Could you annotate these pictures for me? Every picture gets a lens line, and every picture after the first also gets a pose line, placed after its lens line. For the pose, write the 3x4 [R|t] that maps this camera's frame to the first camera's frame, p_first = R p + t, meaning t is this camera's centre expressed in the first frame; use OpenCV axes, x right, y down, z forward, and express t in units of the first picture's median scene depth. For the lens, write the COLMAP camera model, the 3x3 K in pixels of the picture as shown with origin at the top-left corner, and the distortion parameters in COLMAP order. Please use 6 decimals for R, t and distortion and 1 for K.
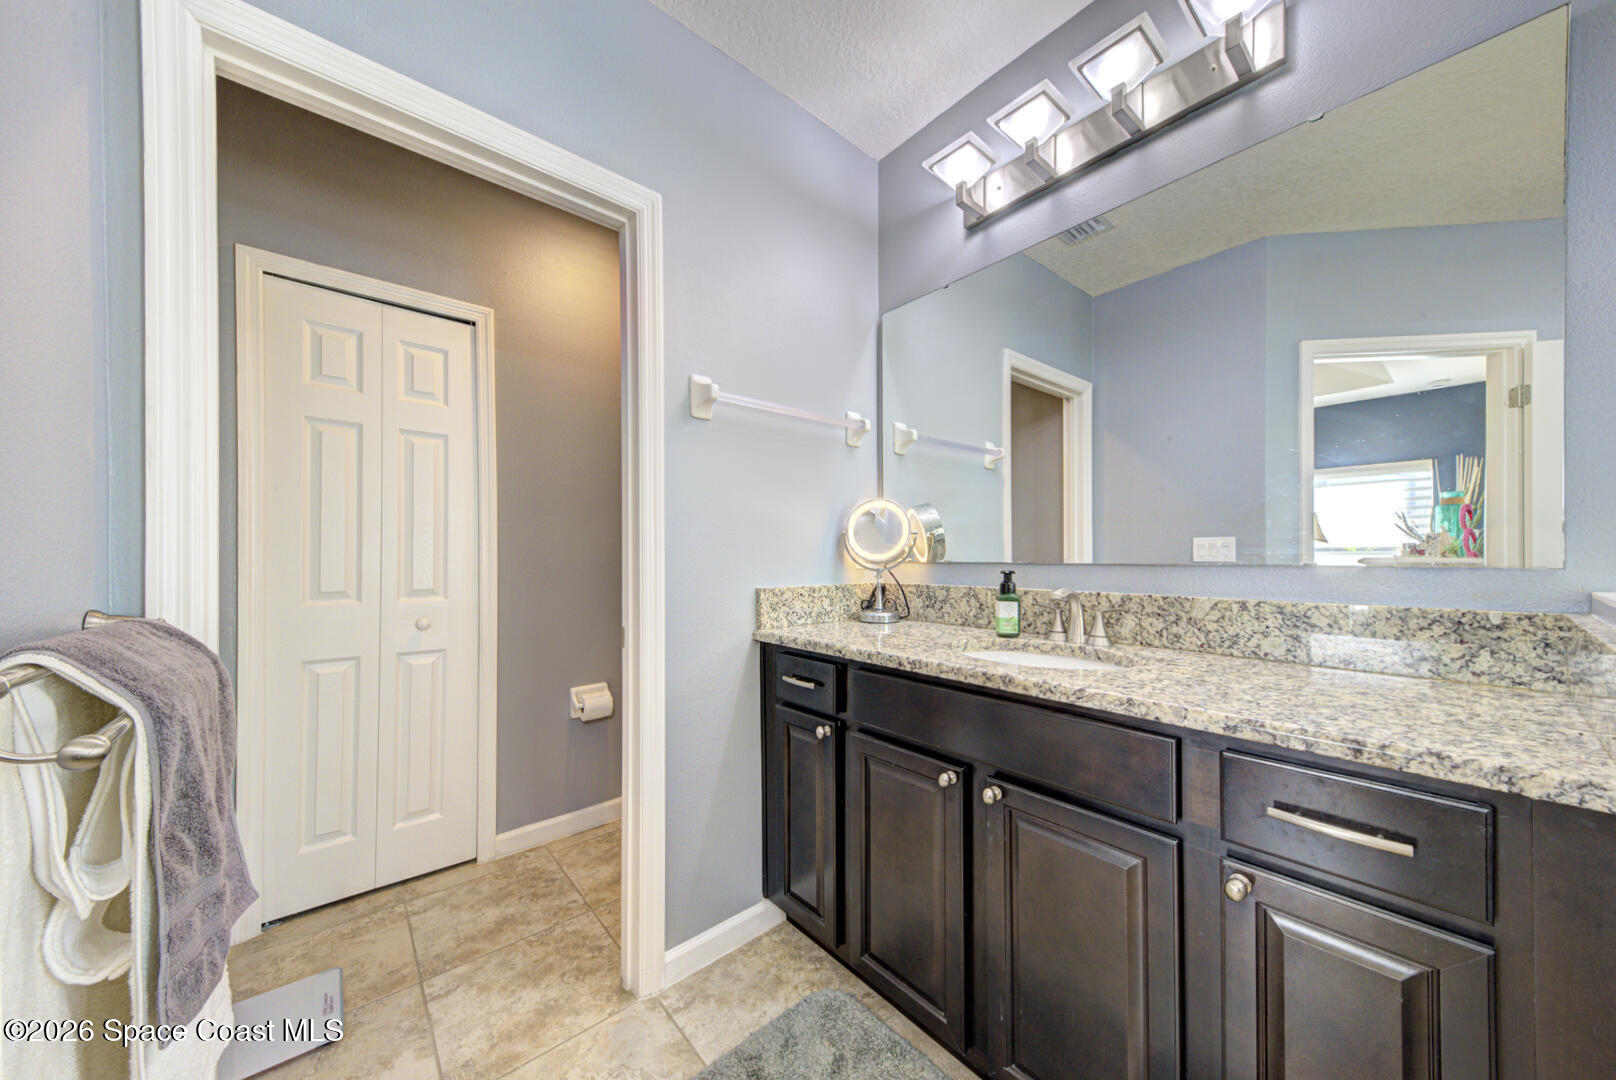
lens RADIAL K [[557.1, 0, 800.8], [0, 557.1, 555.0], [0, 0, 1]] dist [0.025302, -0.004279]
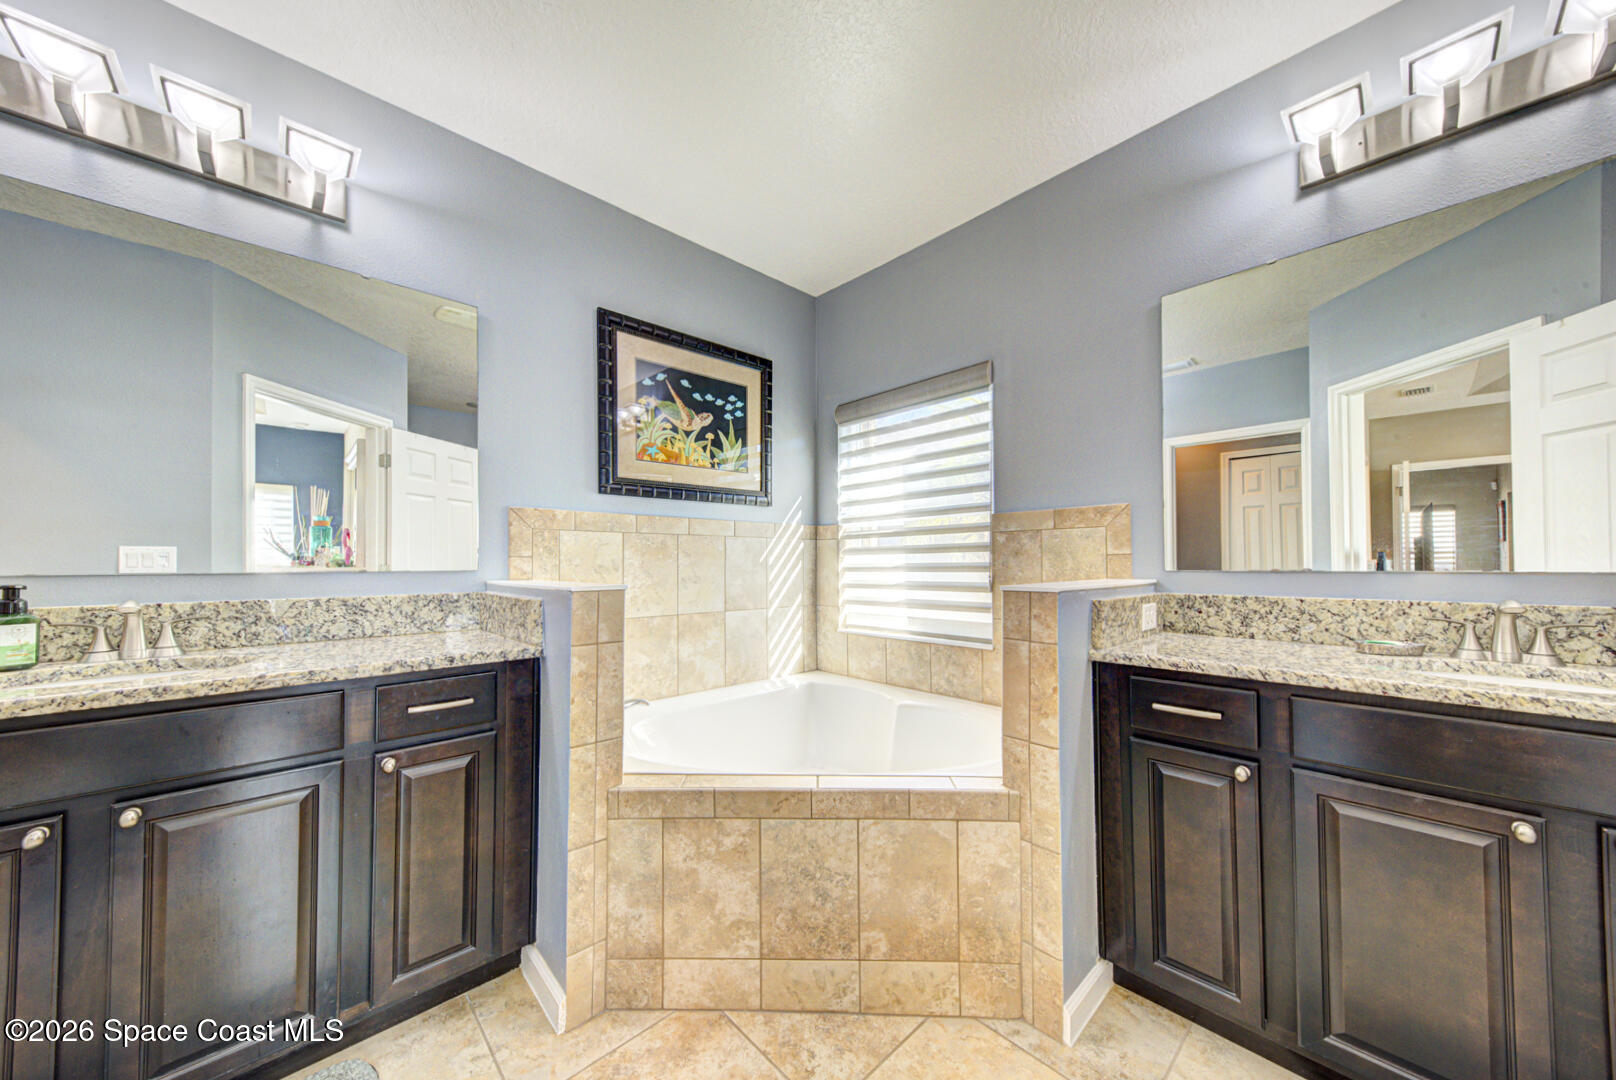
lens RADIAL K [[557.1, 0, 817.9], [0, 557.1, 556.8], [0, 0, 1]] dist [0.025302, -0.004279]
pose [[-0.066740, 0.012701, 0.997690, -0.632619], [0.003450, 0.999916, -0.012499, 0.002403], [-0.997764, 0.002608, -0.066778, -0.090194]]
